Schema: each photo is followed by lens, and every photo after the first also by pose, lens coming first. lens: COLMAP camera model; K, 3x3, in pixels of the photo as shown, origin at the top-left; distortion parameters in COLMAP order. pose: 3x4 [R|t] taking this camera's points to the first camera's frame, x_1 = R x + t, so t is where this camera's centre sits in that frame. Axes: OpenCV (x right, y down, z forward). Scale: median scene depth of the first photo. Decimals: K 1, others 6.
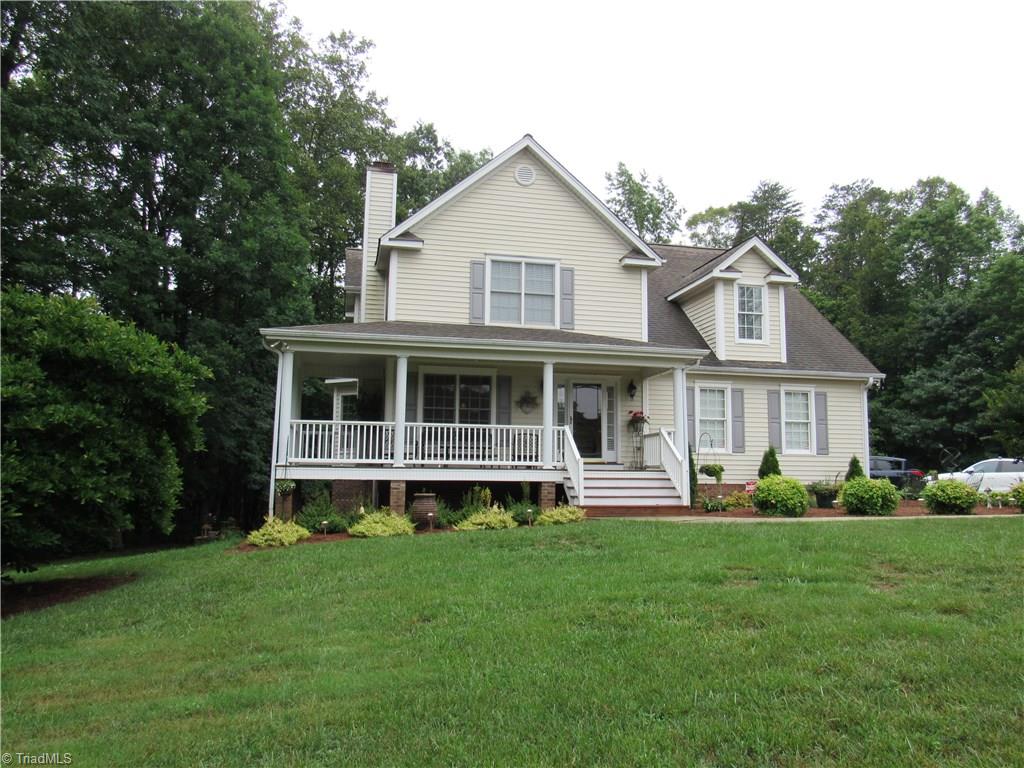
lens RADIAL K [[776.0, 0, 513.8], [0, 776.0, 387.1], [0, 0, 1]] dist [-0.037479, 0.025206]
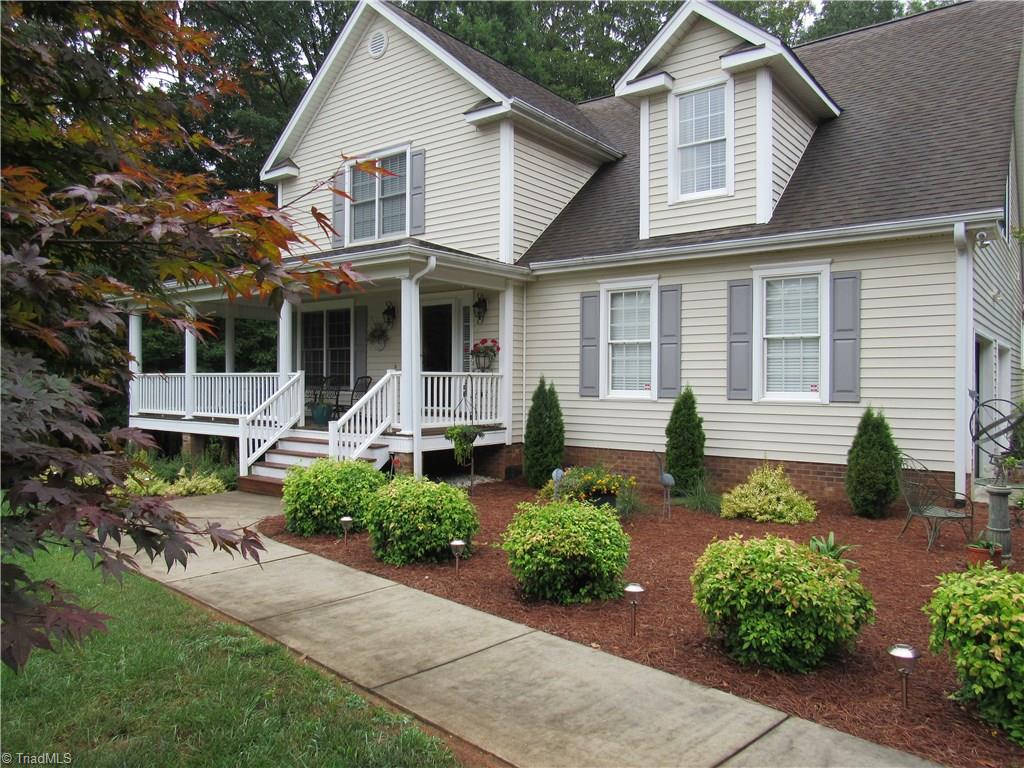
lens RADIAL K [[736.8, 0, 514.5], [0, 736.8, 388.4], [0, 0, 1]] dist [-0.024129, 0.002739]
pose [[0.640716, -0.002205, -0.767774, 0.667896], [0.091159, 0.993141, 0.073221, 0.028425], [0.762347, -0.116904, 0.636523, 0.597303]]
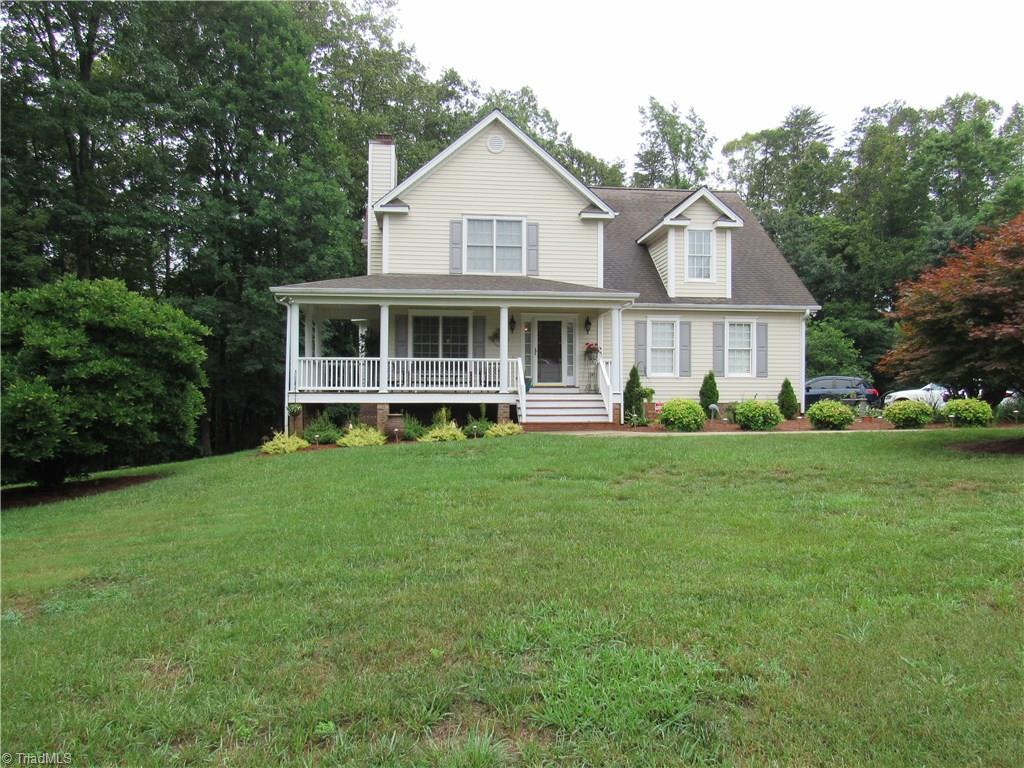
lens RADIAL K [[736.8, 0, 515.5], [0, 736.8, 386.1], [0, 0, 1]] dist [-0.024129, 0.002739]
pose [[0.994239, -0.007541, -0.106924, 0.161641], [0.019305, 0.993808, 0.109418, -0.029542], [0.105437, -0.110852, 0.988228, -0.143013]]
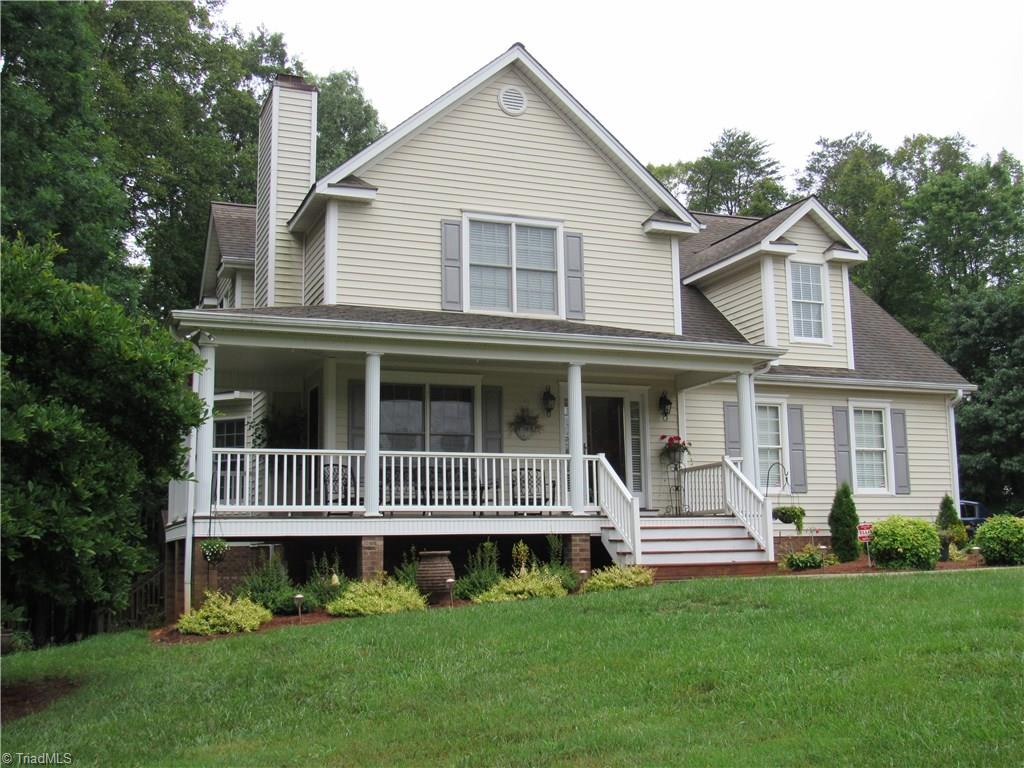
lens RADIAL K [[1136.7, 0, 507.7], [0, 1136.7, 391.6], [0, 0, 1]] dist [-0.071354, 0.000000]
pose [[0.986637, -0.002557, 0.162914, -0.157960], [0.007468, 0.999536, -0.029540, 0.019769], [-0.162763, 0.030362, 0.986198, -0.001494]]
